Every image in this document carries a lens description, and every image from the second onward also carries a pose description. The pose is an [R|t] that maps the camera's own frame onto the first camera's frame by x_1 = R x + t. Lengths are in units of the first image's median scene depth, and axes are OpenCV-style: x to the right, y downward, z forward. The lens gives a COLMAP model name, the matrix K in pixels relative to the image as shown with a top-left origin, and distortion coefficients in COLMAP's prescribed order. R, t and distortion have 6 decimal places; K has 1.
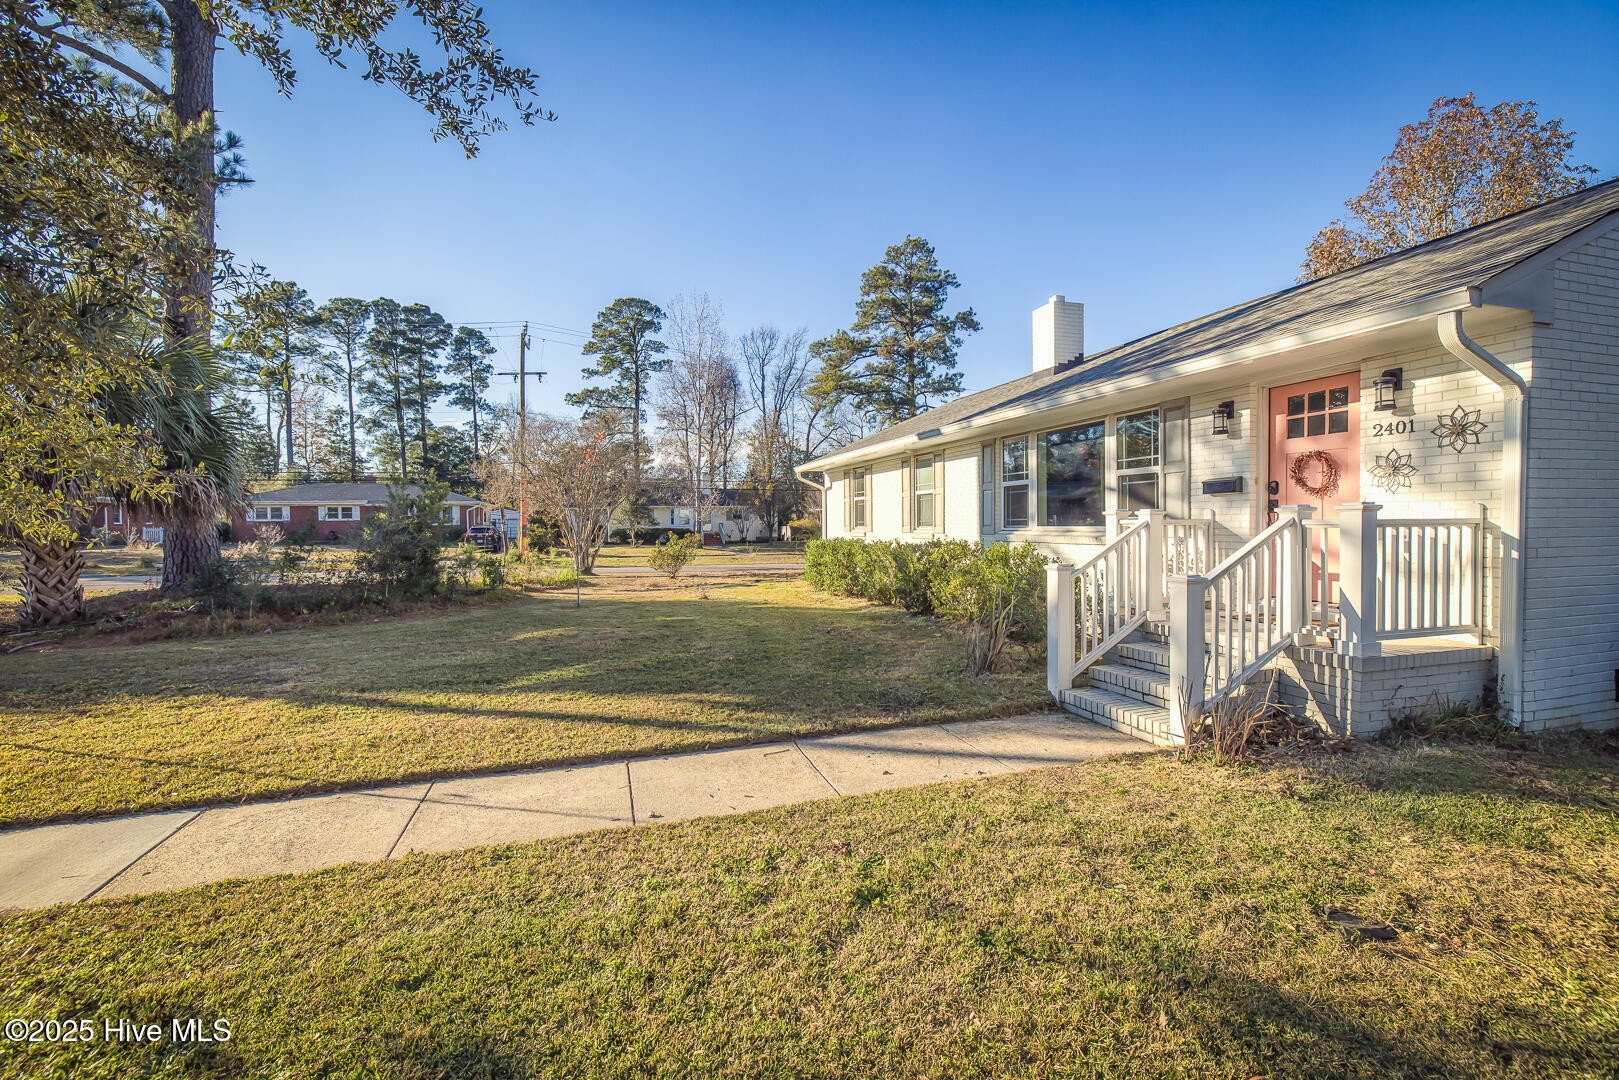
lens RADIAL K [[708.7, 0, 798.3], [0, 708.7, 536.9], [0, 0, 1]] dist [0.007714, 0.000368]
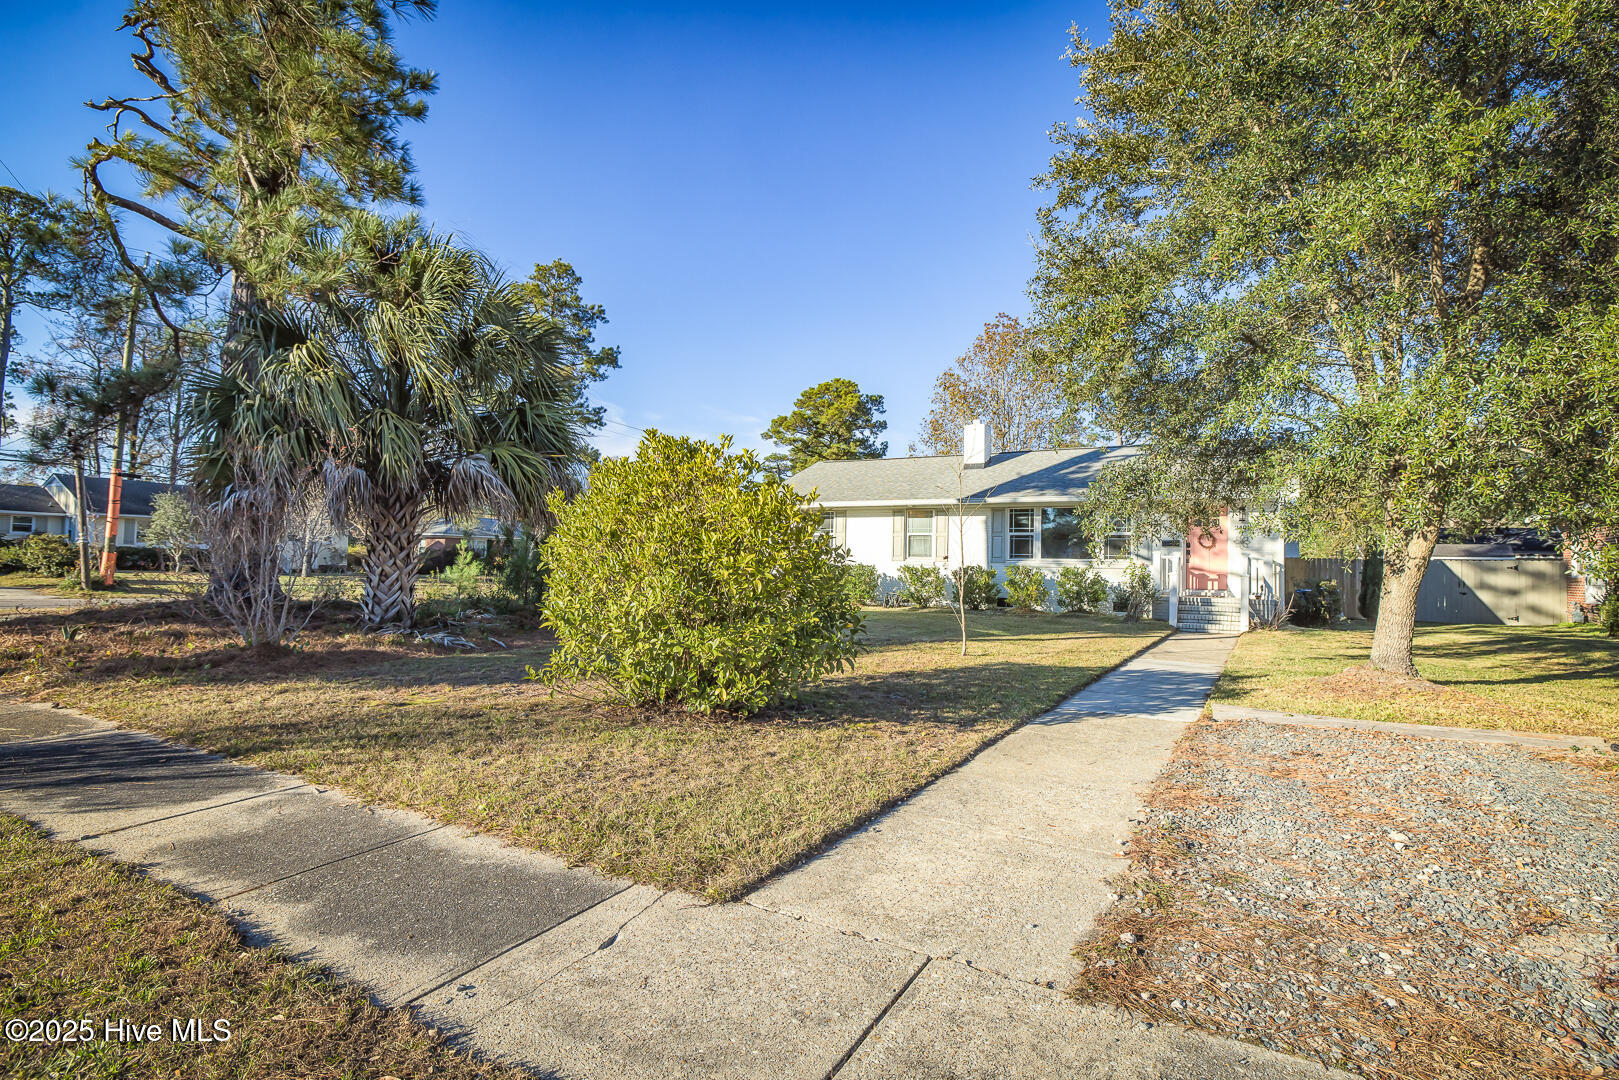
lens RADIAL K [[803.0, 0, 808.8], [0, 803.0, 534.3], [0, 0, 1]] dist [-0.007774, 0.002250]
pose [[0.757401, 0.061378, 0.650059, -1.579266], [-0.023754, 0.997503, -0.066506, 0.080358], [-0.652518, 0.034930, 0.756968, -0.198571]]
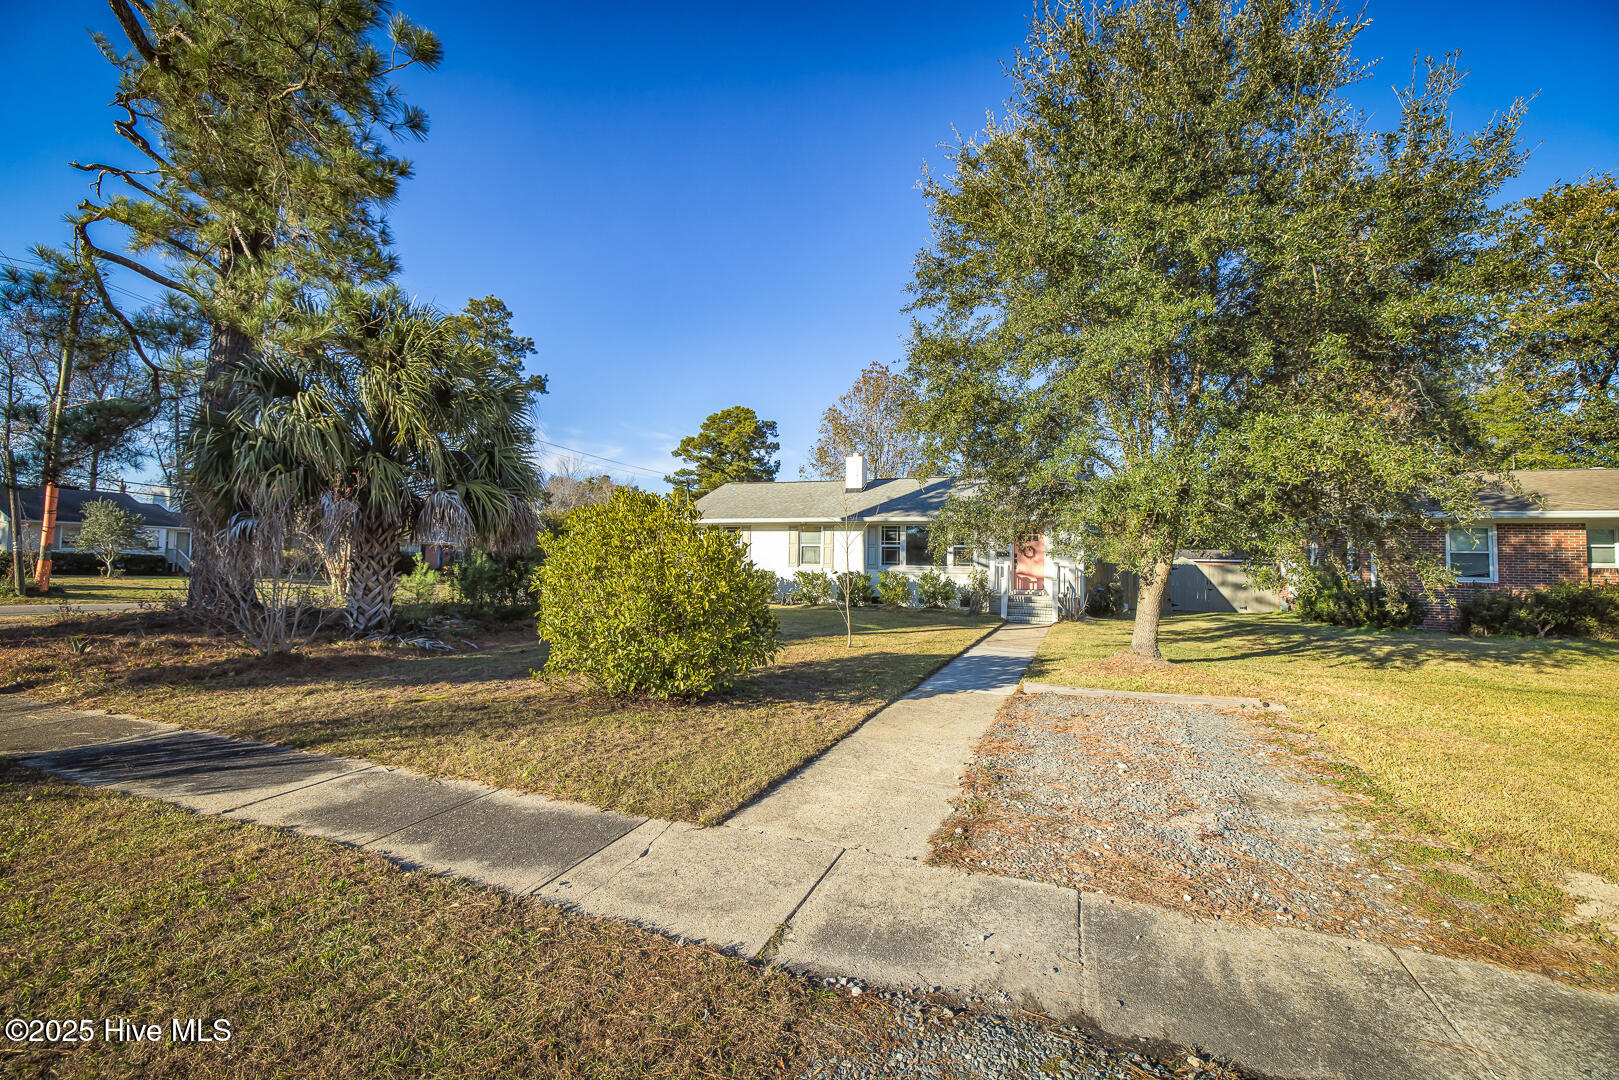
lens RADIAL K [[684.4, 0, 811.7], [0, 684.4, 535.9], [0, 0, 1]] dist [-0.001696, 0.000578]
pose [[0.654581, 0.064207, 0.753260, -1.673794], [-0.016236, 0.997351, -0.070904, 0.056879], [-0.755817, 0.034183, 0.653890, -0.256997]]
